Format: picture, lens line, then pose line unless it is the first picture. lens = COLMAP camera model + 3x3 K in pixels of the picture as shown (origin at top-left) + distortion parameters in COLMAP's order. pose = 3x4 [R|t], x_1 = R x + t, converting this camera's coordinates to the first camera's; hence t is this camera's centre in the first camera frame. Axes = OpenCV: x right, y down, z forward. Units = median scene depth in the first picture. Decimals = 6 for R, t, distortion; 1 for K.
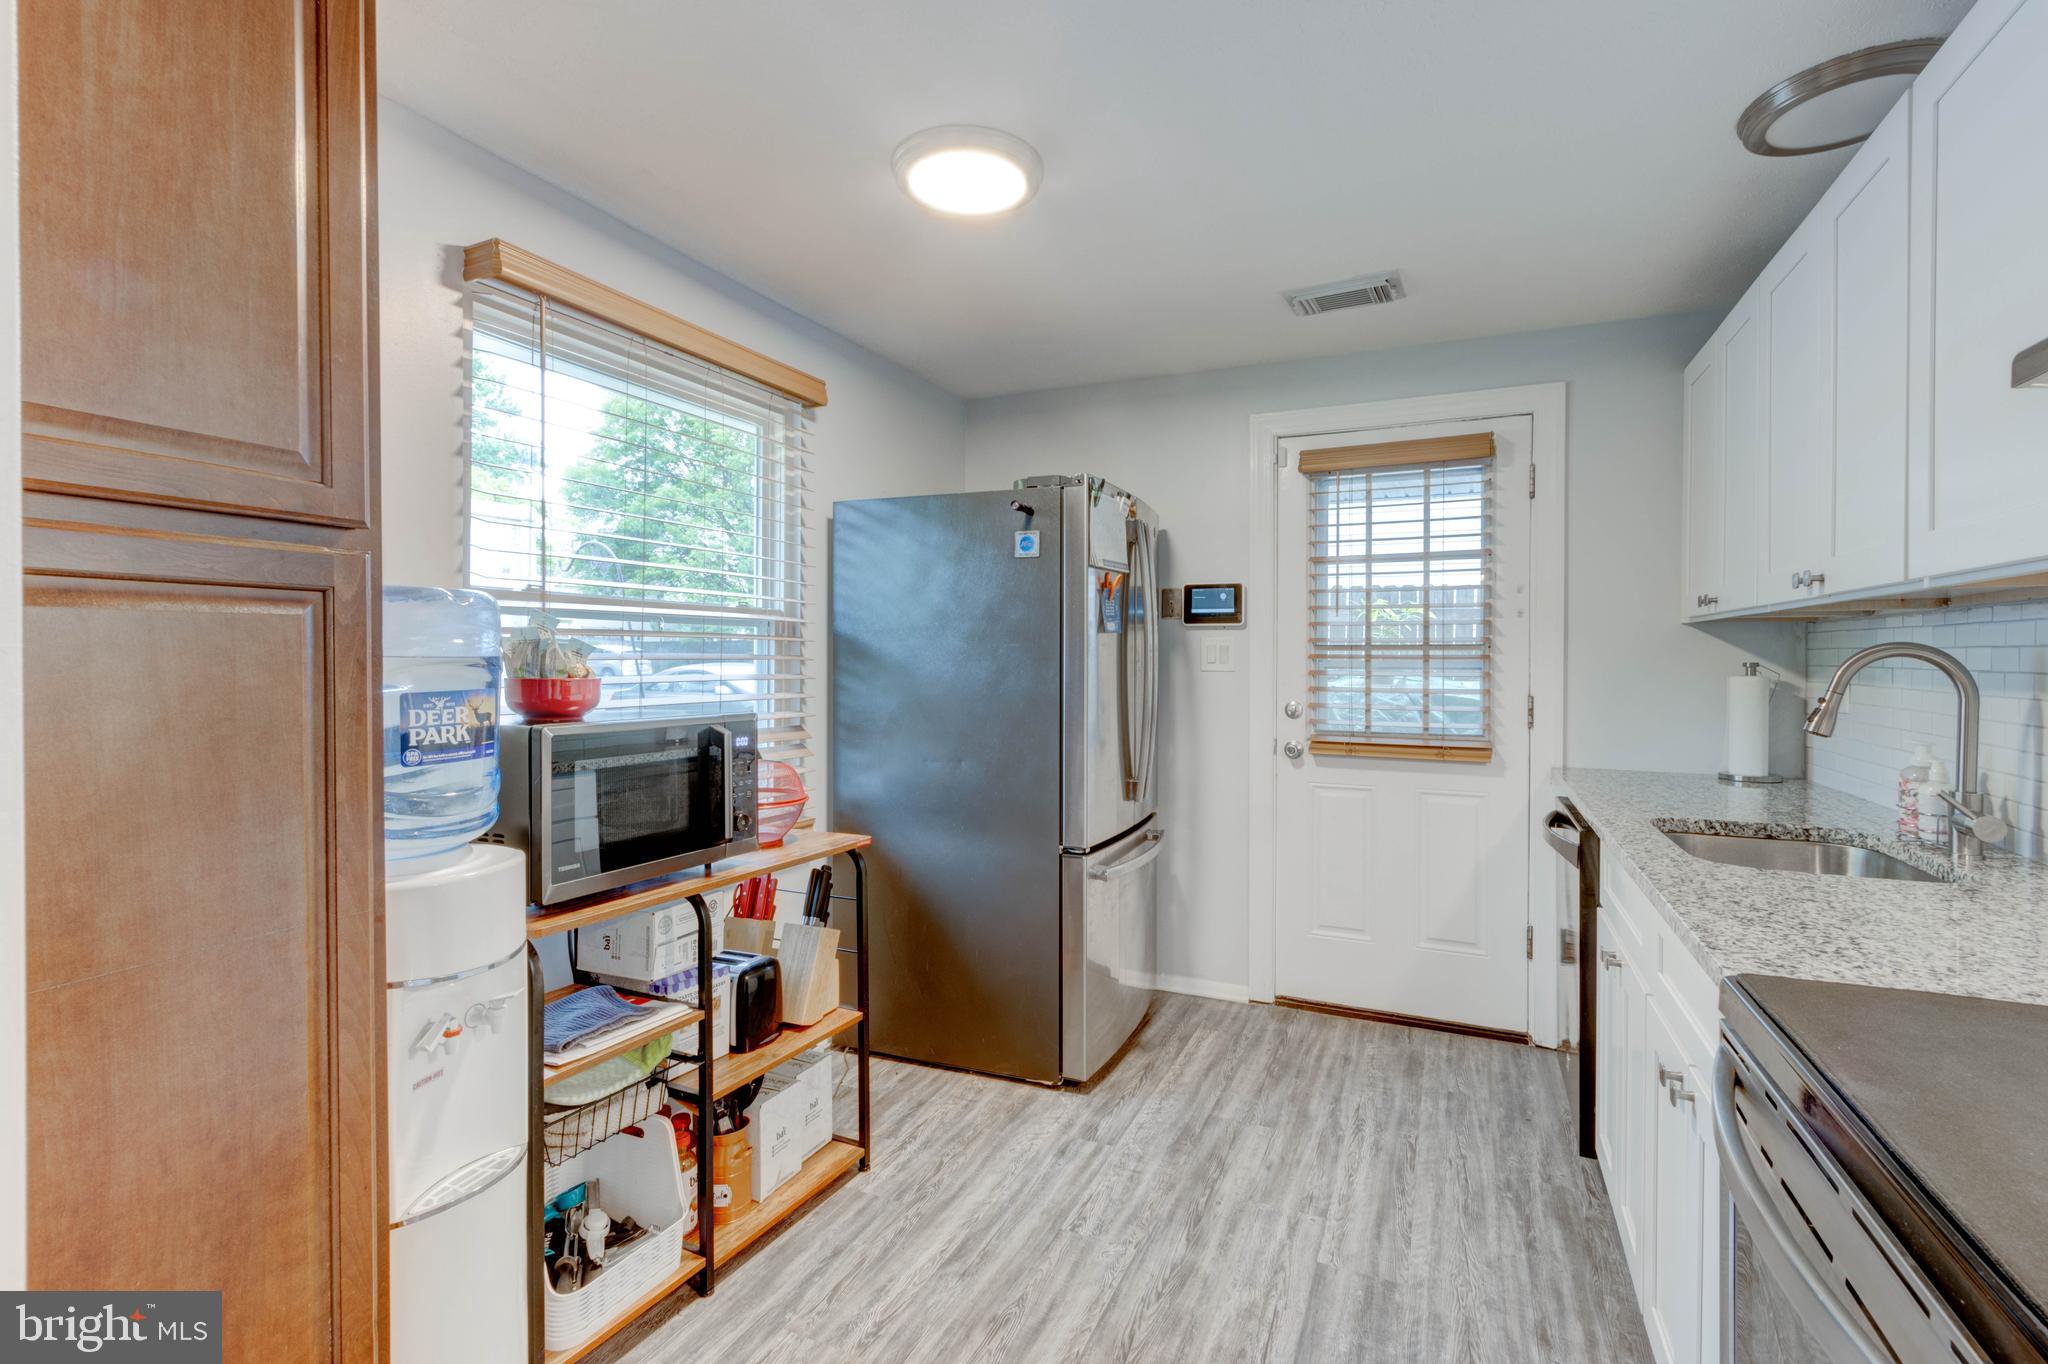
lens RADIAL K [[938.6, 0, 1031.9], [0, 938.6, 668.3], [0, 0, 1]] dist [0.007577, -0.003298]
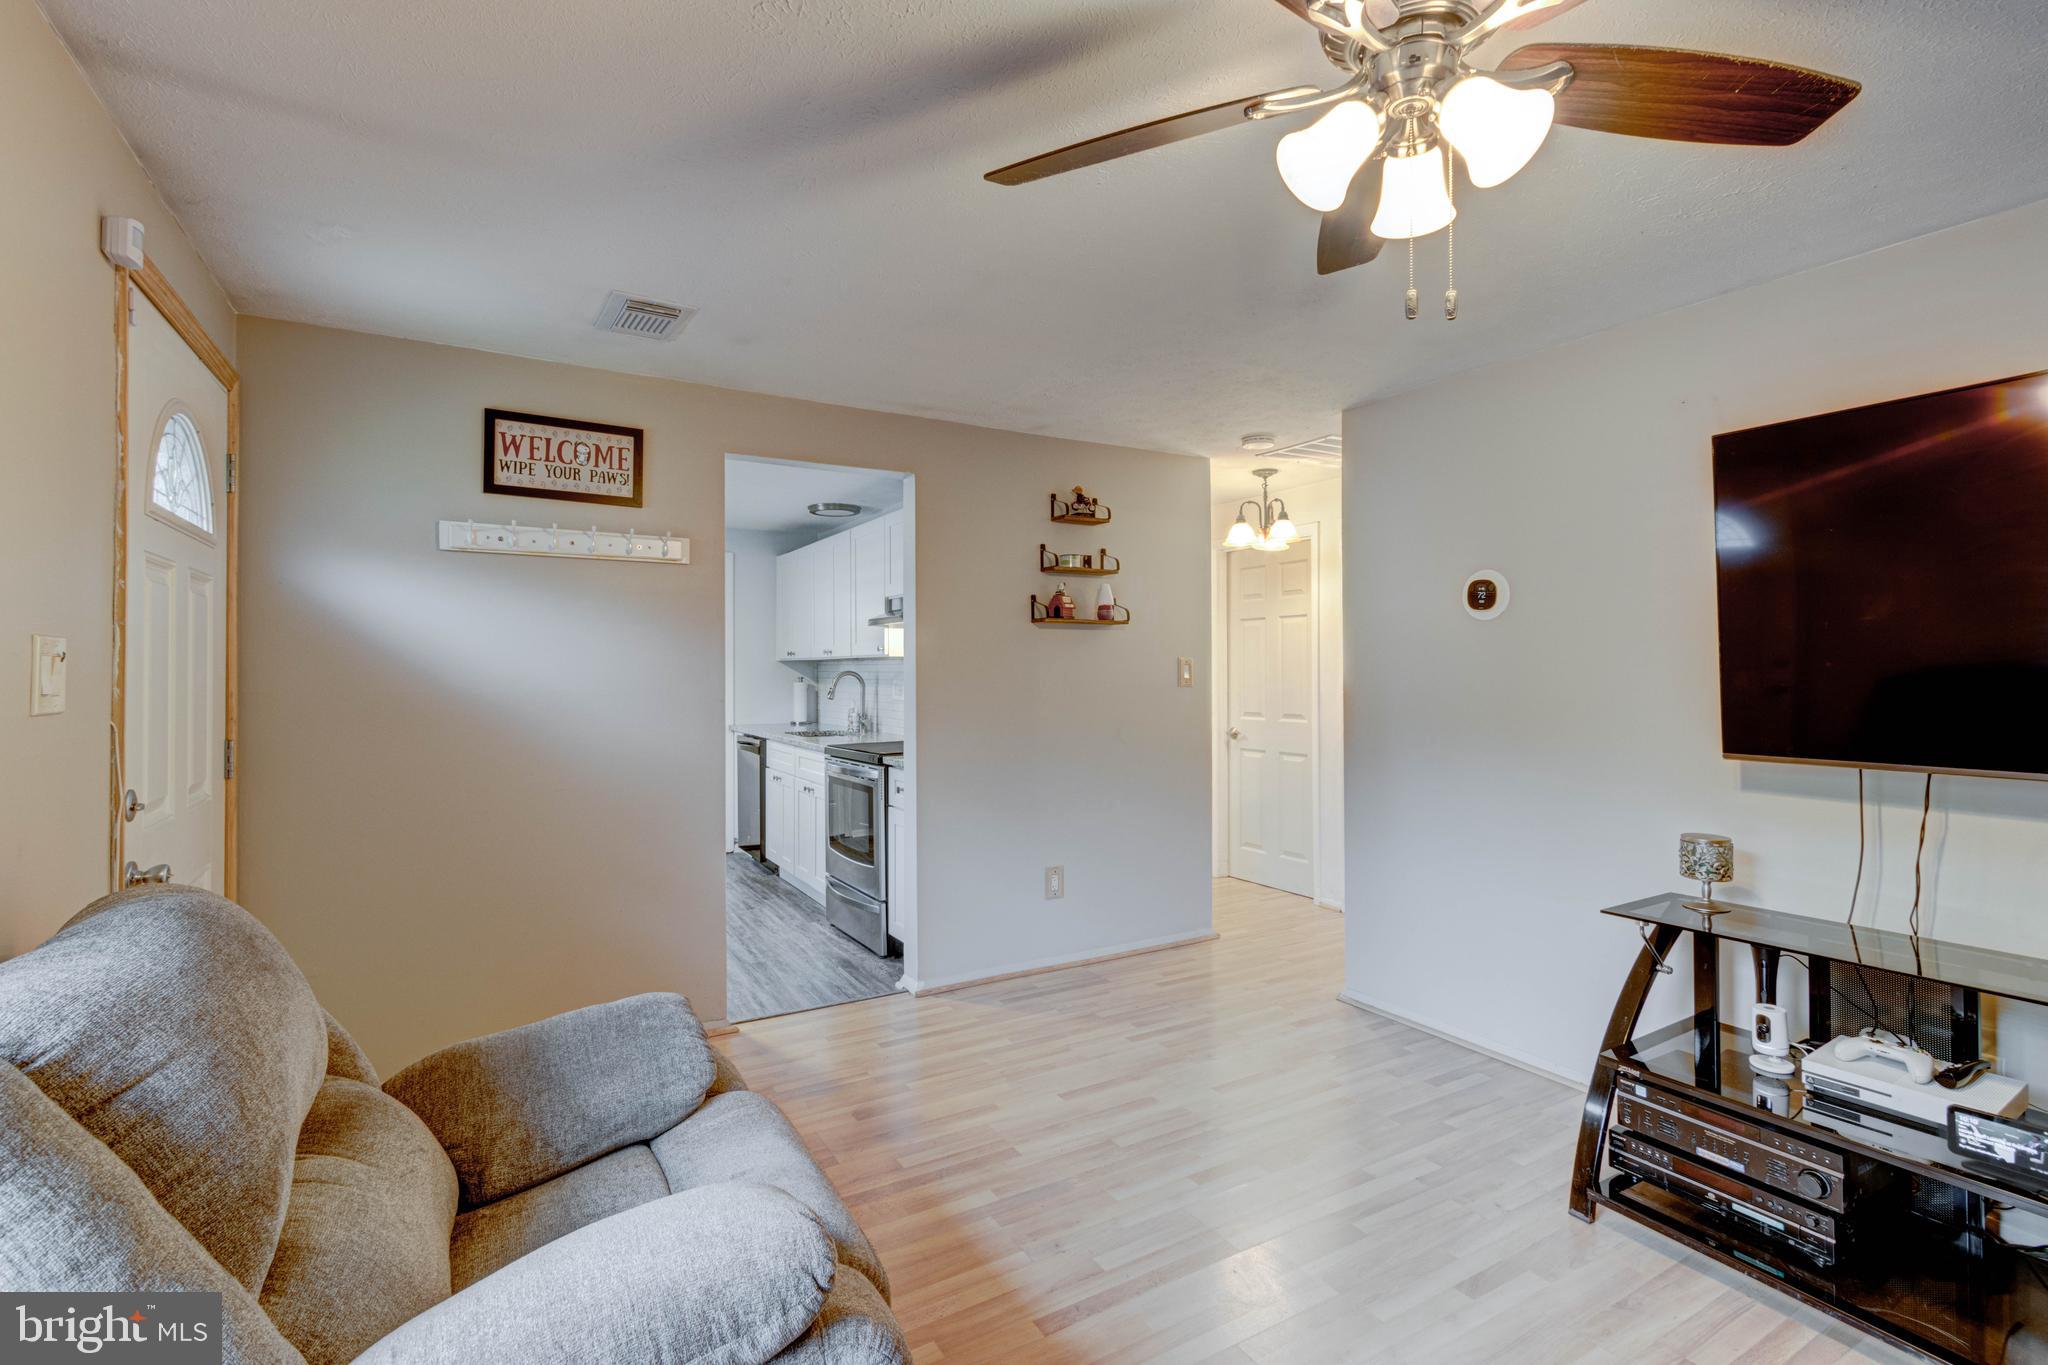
lens RADIAL K [[938.6, 0, 1037.6], [0, 938.6, 667.1], [0, 0, 1]] dist [0.007577, -0.003298]
pose [[0.567662, -0.002592, 0.823258, -0.928608], [0.014437, 0.999873, -0.006807, -0.005971], [-0.823135, 0.015749, 0.567627, -0.931199]]
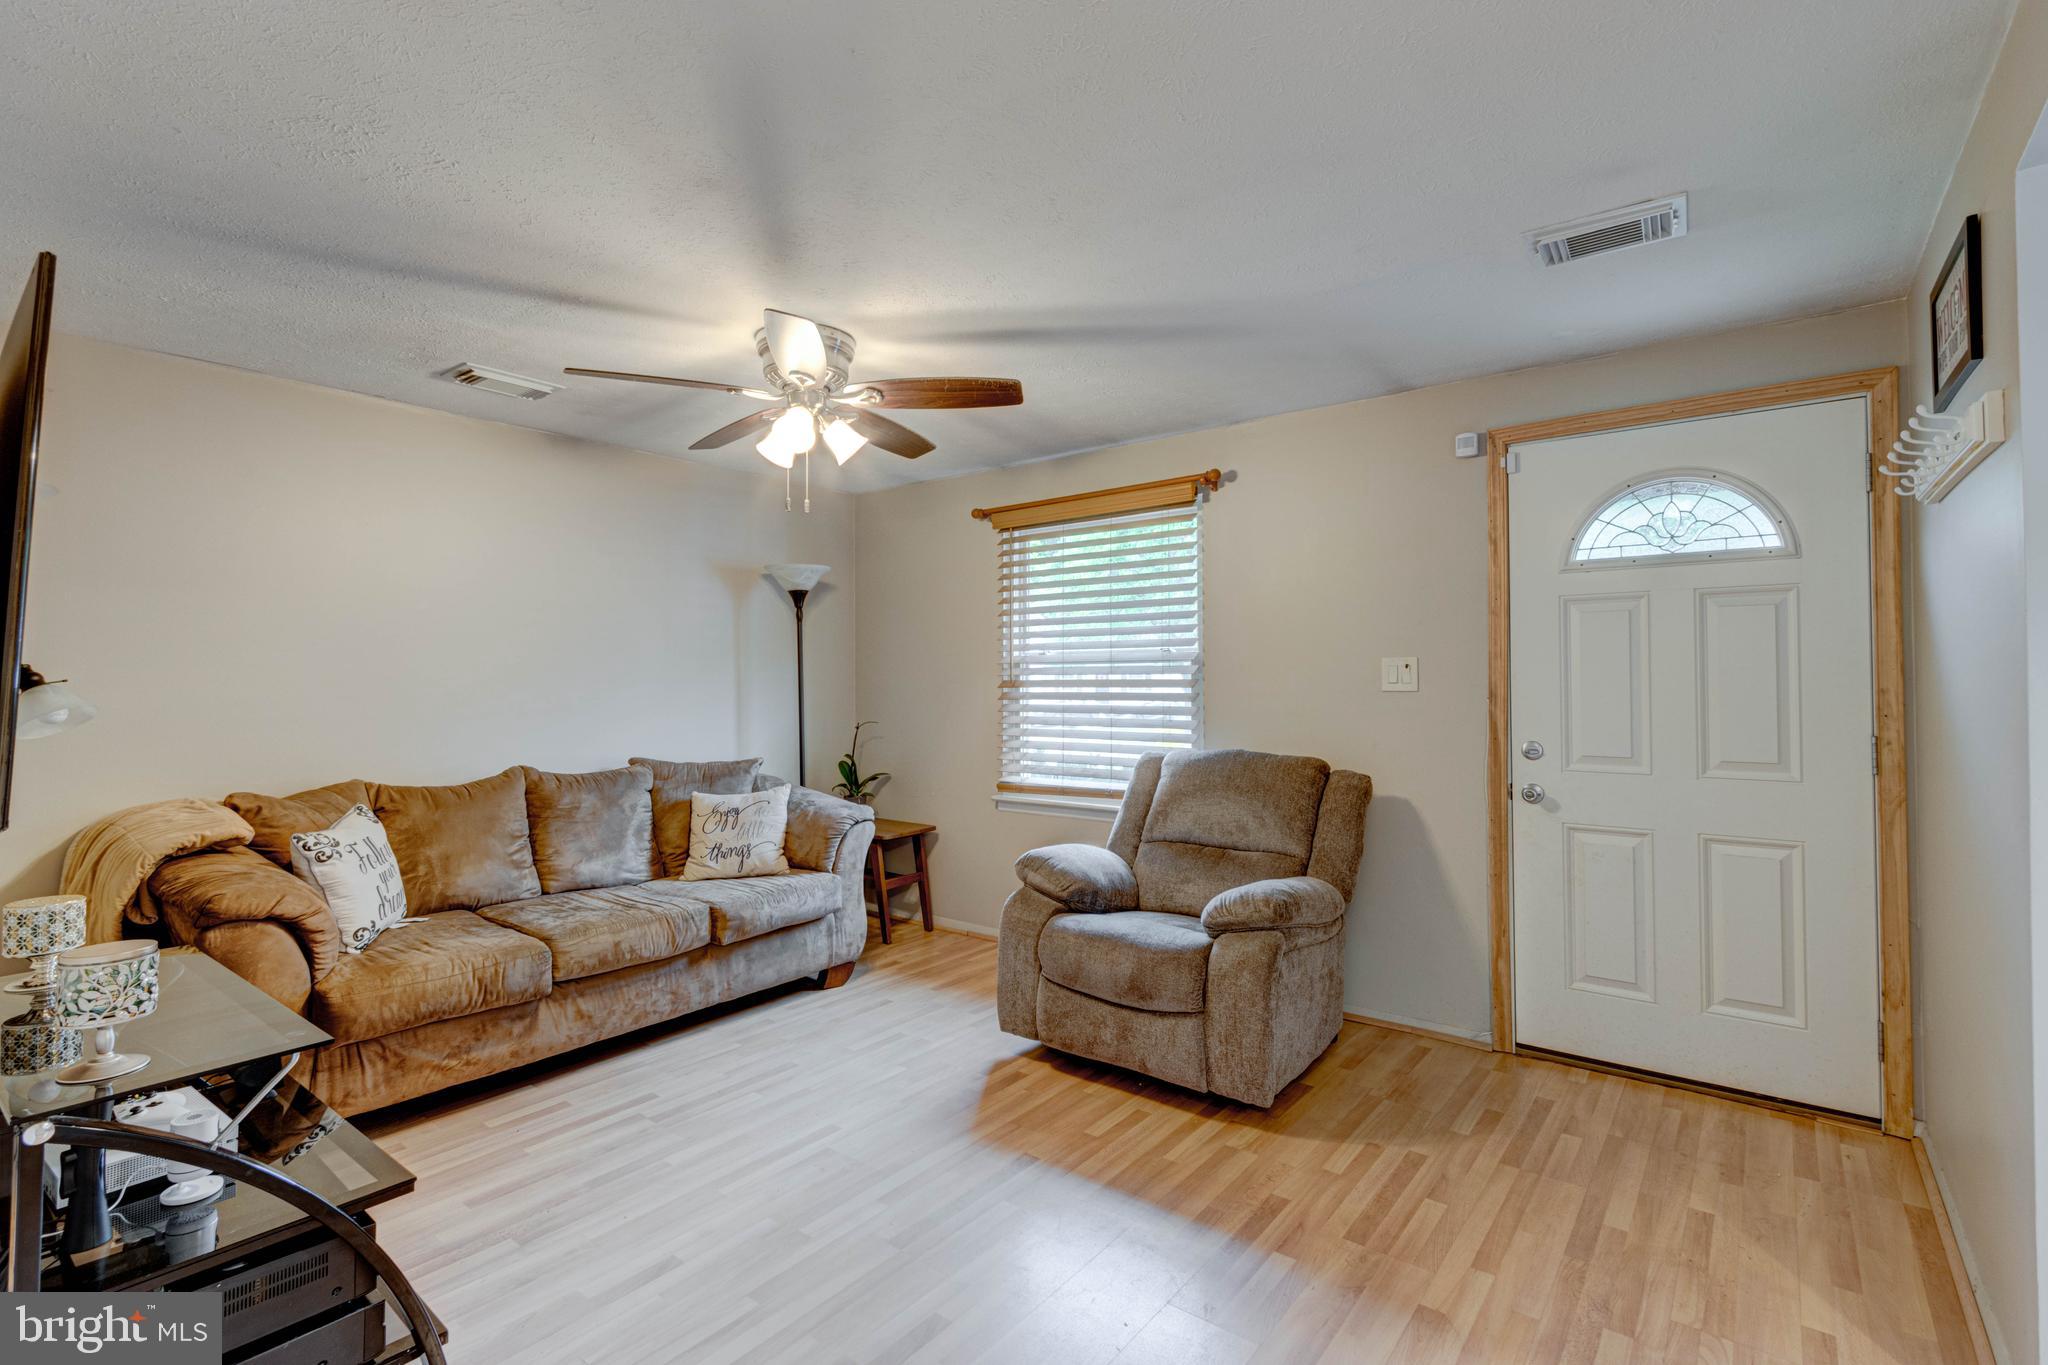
lens RADIAL K [[938.6, 0, 1035.9], [0, 938.6, 668.2], [0, 0, 1]] dist [0.007577, -0.003298]
pose [[-0.238209, -0.015159, -0.971096, 0.497255], [-0.007037, 0.999879, -0.013882, -0.000591], [0.971188, 0.003527, -0.238287, -0.334100]]
